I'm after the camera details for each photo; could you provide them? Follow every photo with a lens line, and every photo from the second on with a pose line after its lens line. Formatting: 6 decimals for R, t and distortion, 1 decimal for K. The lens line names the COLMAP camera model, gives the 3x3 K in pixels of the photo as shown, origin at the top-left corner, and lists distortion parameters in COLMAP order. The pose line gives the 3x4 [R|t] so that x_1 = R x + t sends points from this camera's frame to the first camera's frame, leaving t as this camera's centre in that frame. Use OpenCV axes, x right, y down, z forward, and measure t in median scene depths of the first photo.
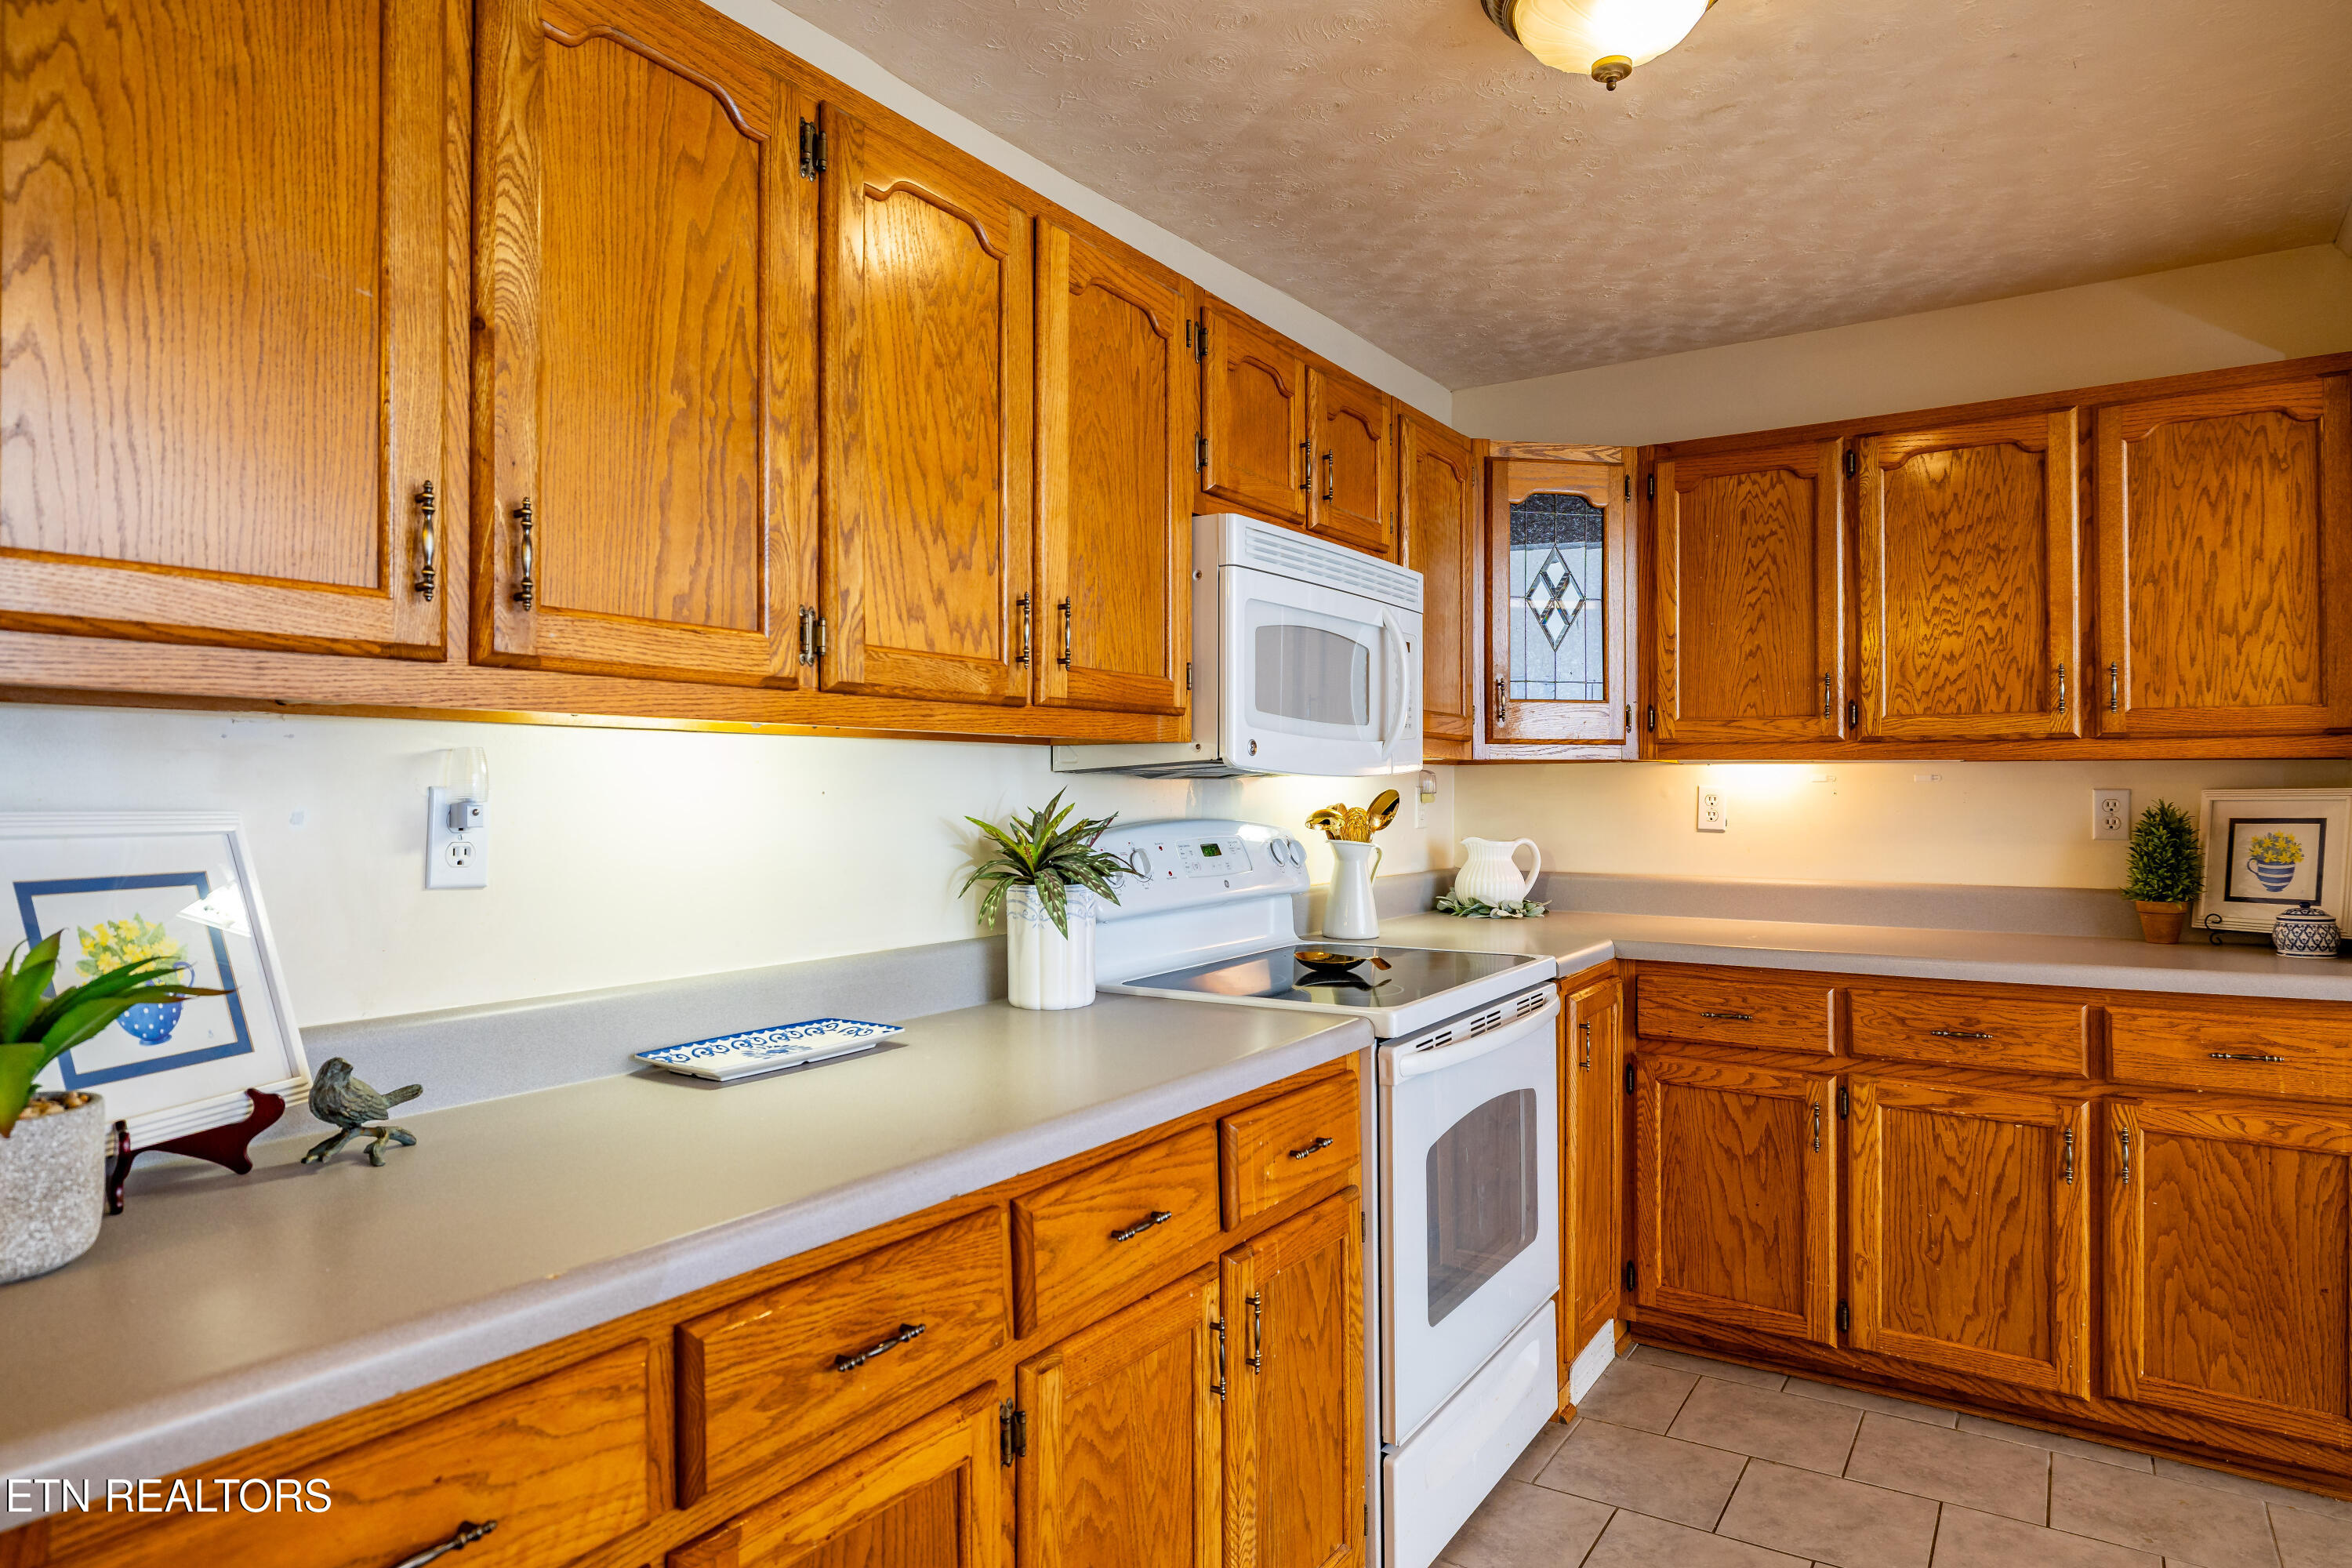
lens RADIAL K [[1372.8, 0, 1182.2], [0, 1372.8, 771.4], [0, 0, 1]] dist [0.006019, -0.000635]
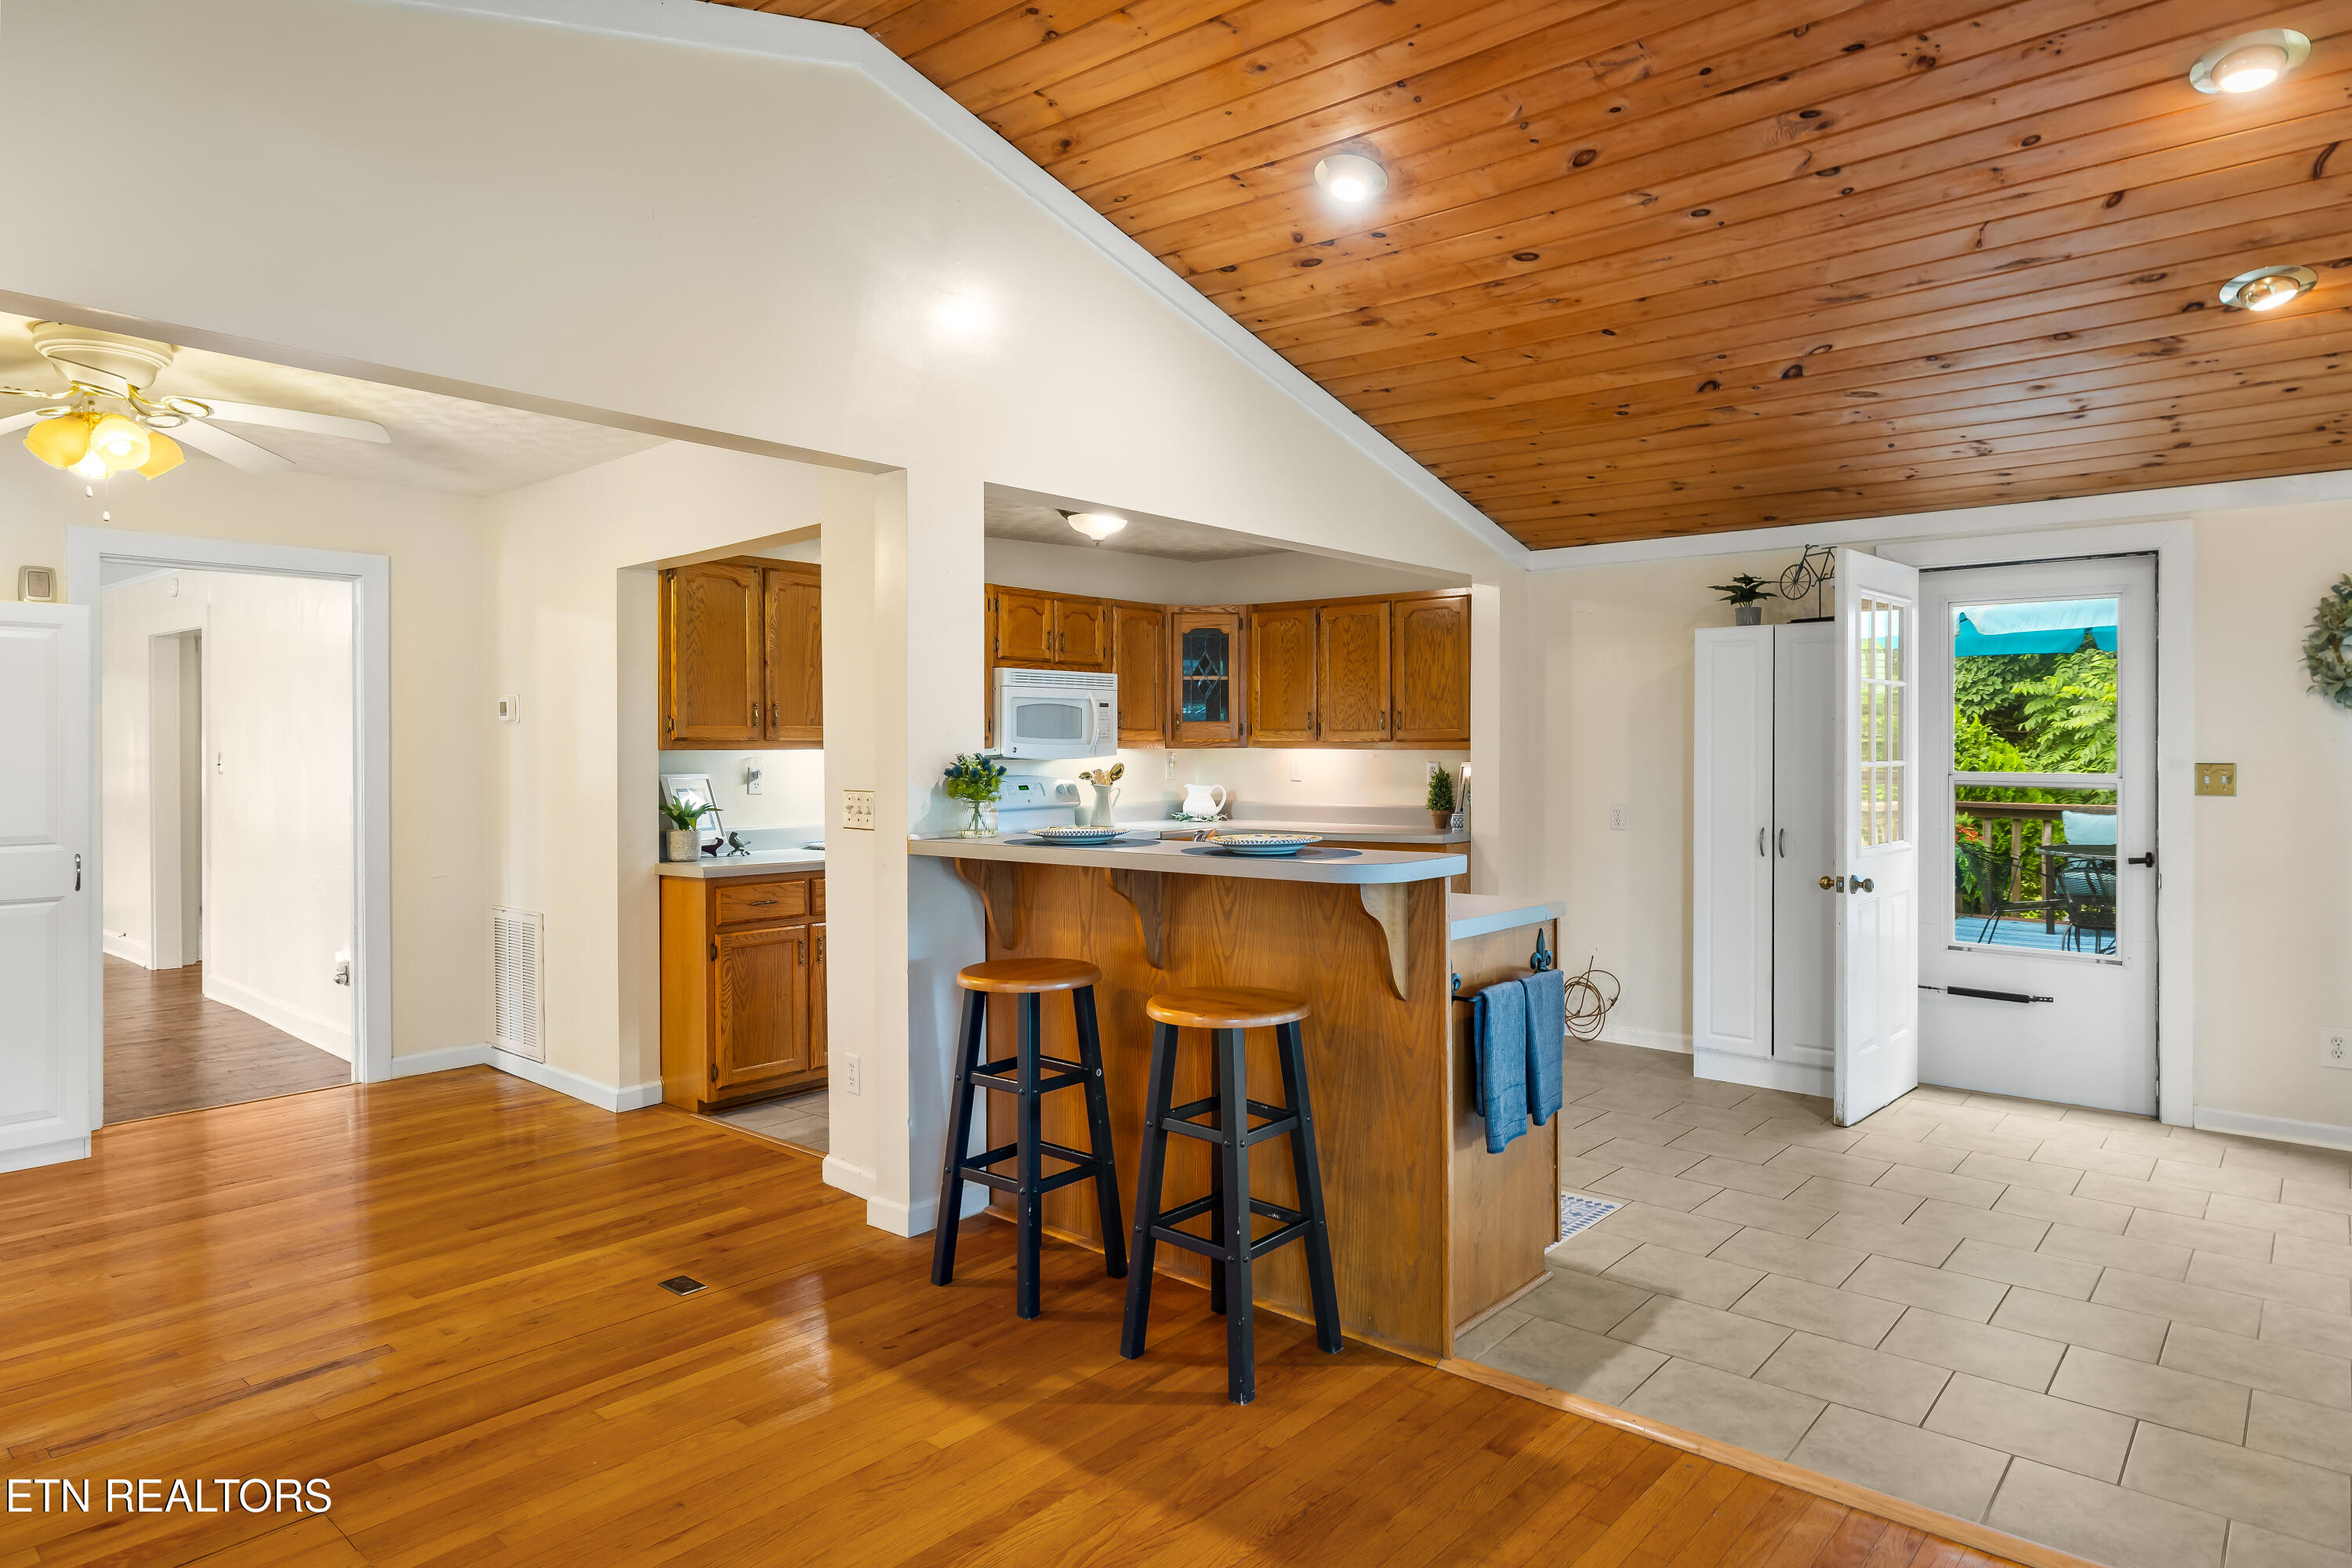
lens RADIAL K [[1354.6, 0, 1170.7], [0, 1354.6, 745.8], [0, 0, 1]] dist [0.013297, -0.001871]
pose [[0.991927, -0.003186, -0.126771, 0.607554], [0.004657, 0.999925, 0.011311, -0.047271], [0.126726, -0.011810, 0.991867, -1.442195]]
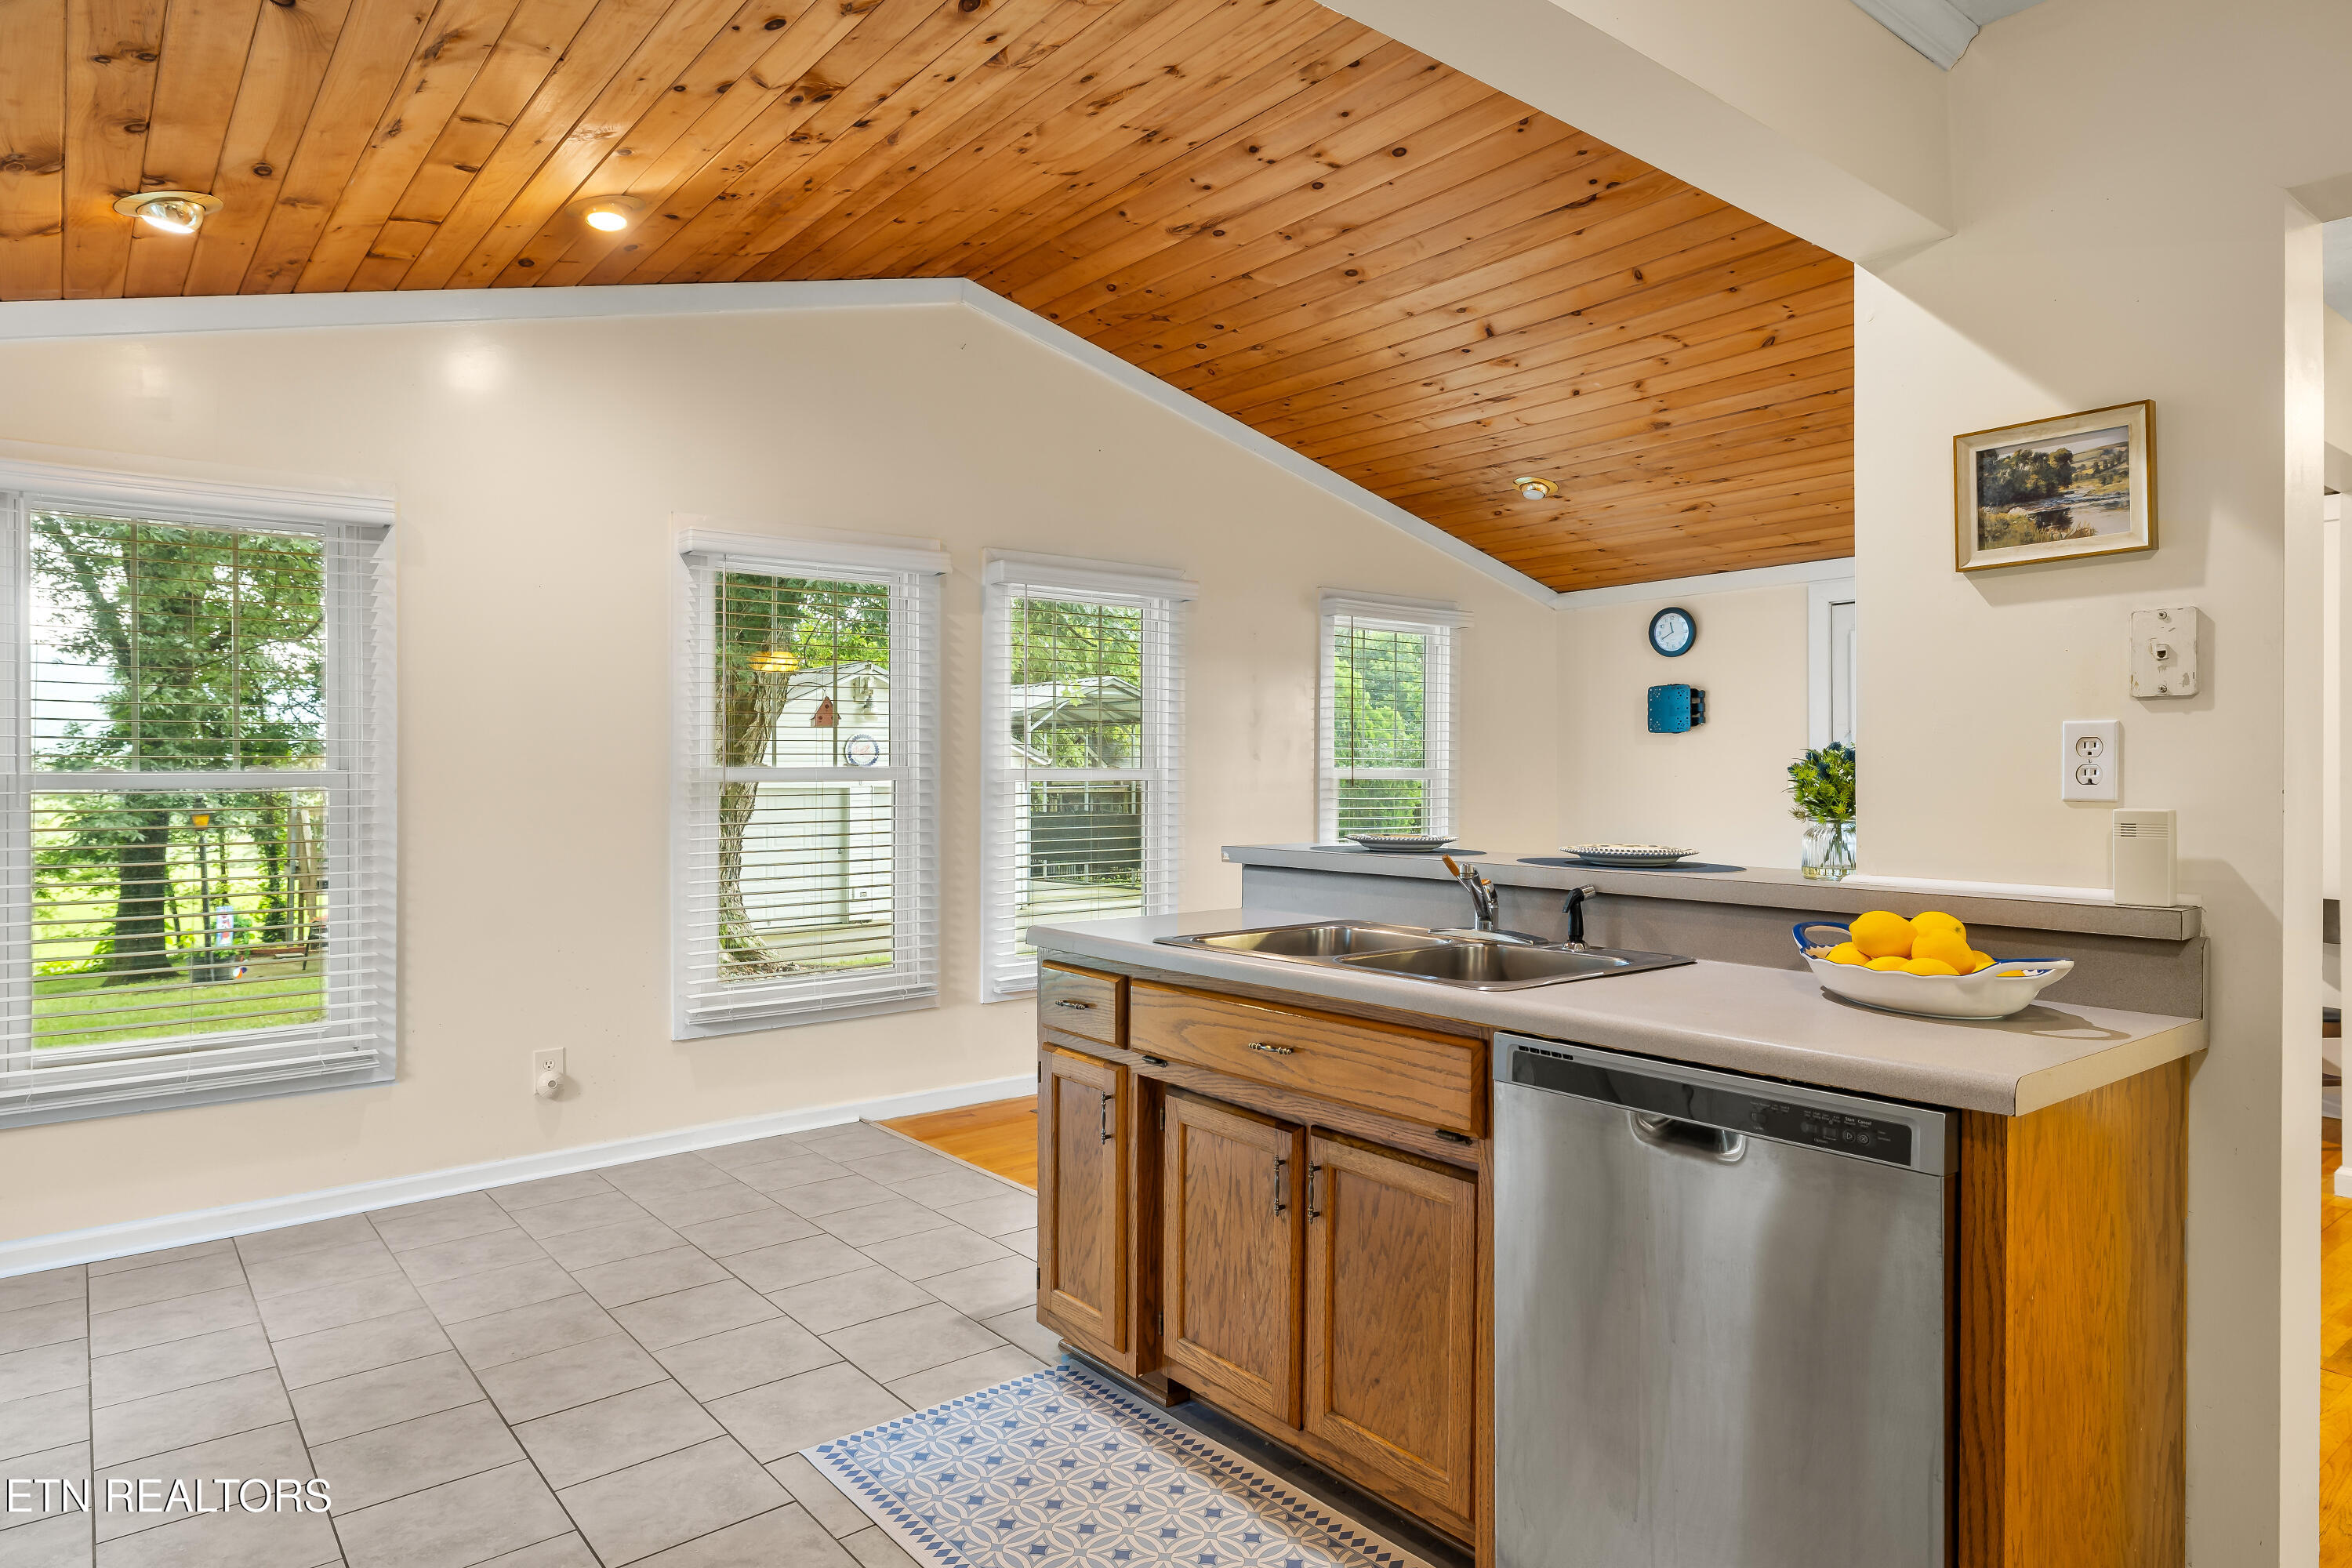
lens RADIAL K [[1372.8, 0, 1182.2], [0, 1372.8, 771.4], [0, 0, 1]] dist [0.006019, -0.000635]
pose [[-0.952131, 0.003072, 0.305674, 0.363058], [-0.003382, 0.999782, -0.020584, 0.013530], [-0.305670, -0.020633, -0.951914, 0.857182]]
